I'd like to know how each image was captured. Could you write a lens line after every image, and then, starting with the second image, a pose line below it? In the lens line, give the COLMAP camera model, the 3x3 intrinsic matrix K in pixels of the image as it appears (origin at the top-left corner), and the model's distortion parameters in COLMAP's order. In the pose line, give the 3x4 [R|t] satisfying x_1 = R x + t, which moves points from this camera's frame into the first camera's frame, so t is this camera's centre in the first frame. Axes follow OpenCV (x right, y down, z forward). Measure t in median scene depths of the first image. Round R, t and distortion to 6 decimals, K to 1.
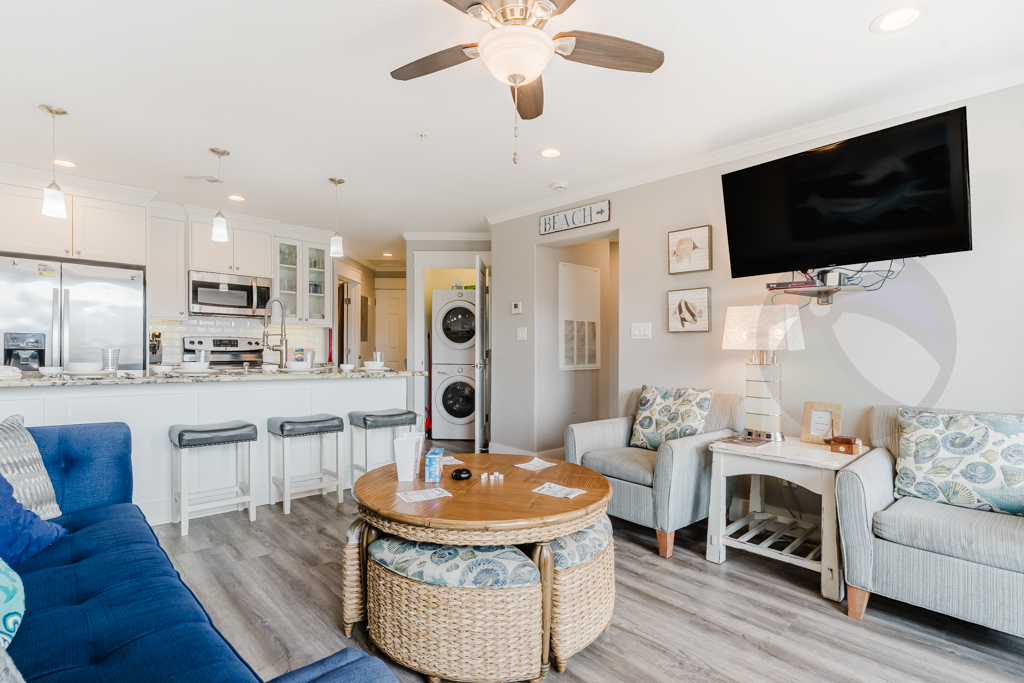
lens RADIAL K [[493.8, 0, 515.7], [0, 493.8, 346.0], [0, 0, 1]] dist [-0.000086, -0.000249]
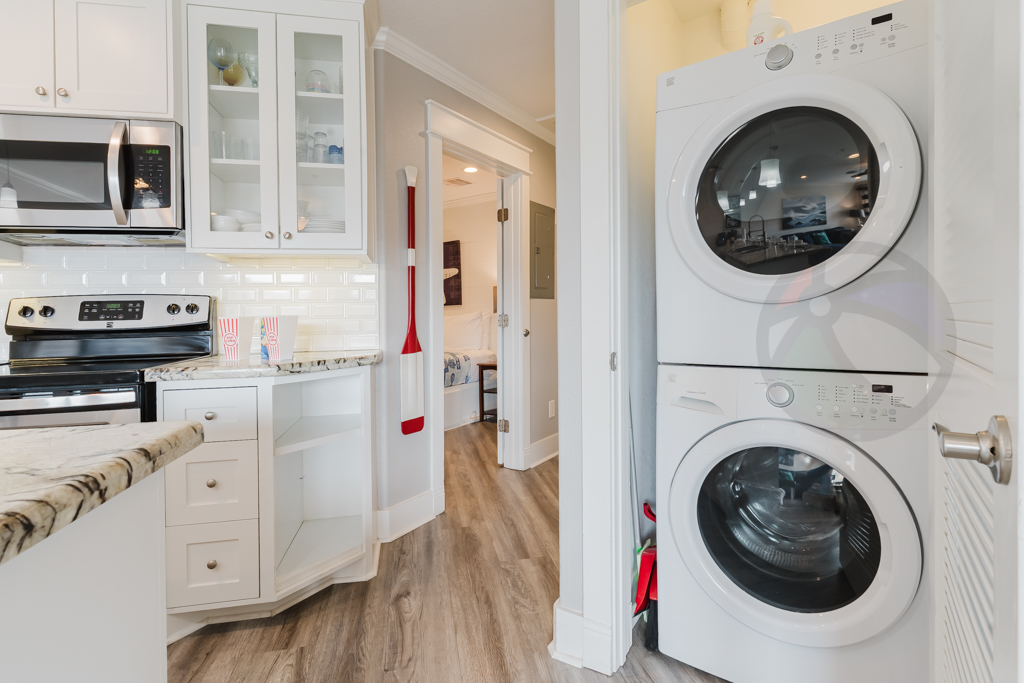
lens RADIAL K [[493.8, 0, 505.6], [0, 493.8, 336.2], [0, 0, 1]] dist [-0.000086, -0.000249]
pose [[0.847460, -0.007012, -0.530813, -0.112780], [0.030781, 0.998879, 0.035949, 0.010696], [0.529966, -0.046804, 0.846726, 0.836017]]
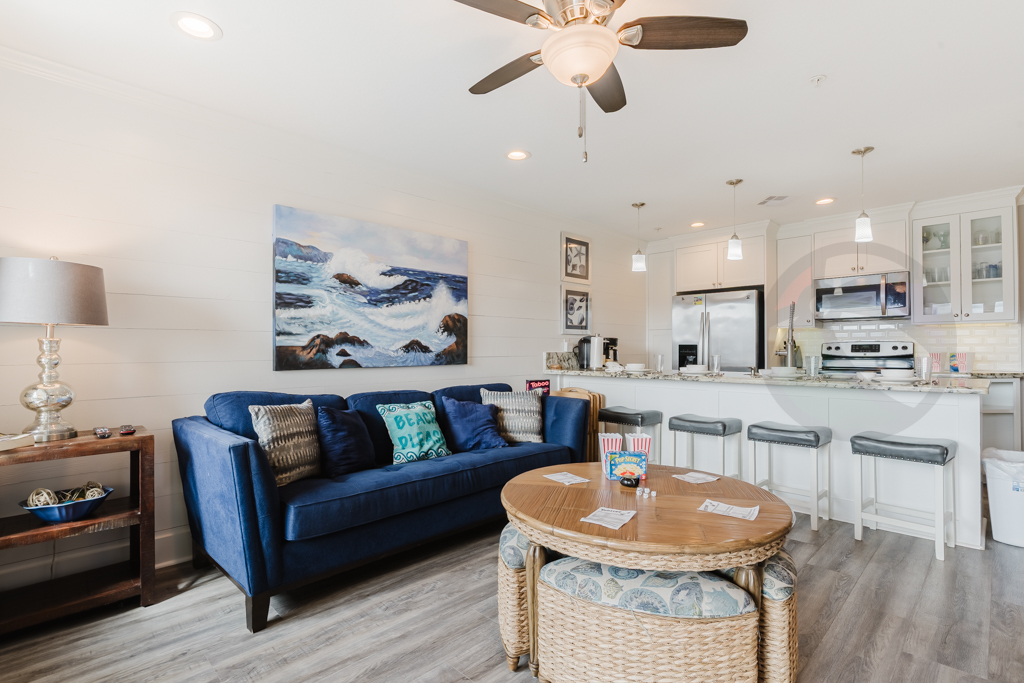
lens RADIAL K [[493.8, 0, 507.4], [0, 493.8, 344.9], [0, 0, 1]] dist [-0.000086, -0.000249]
pose [[0.031241, -0.027127, -0.999144, 0.336875], [0.009856, 0.999591, -0.026831, 0.006547], [0.999463, -0.009009, 0.031496, 0.286417]]
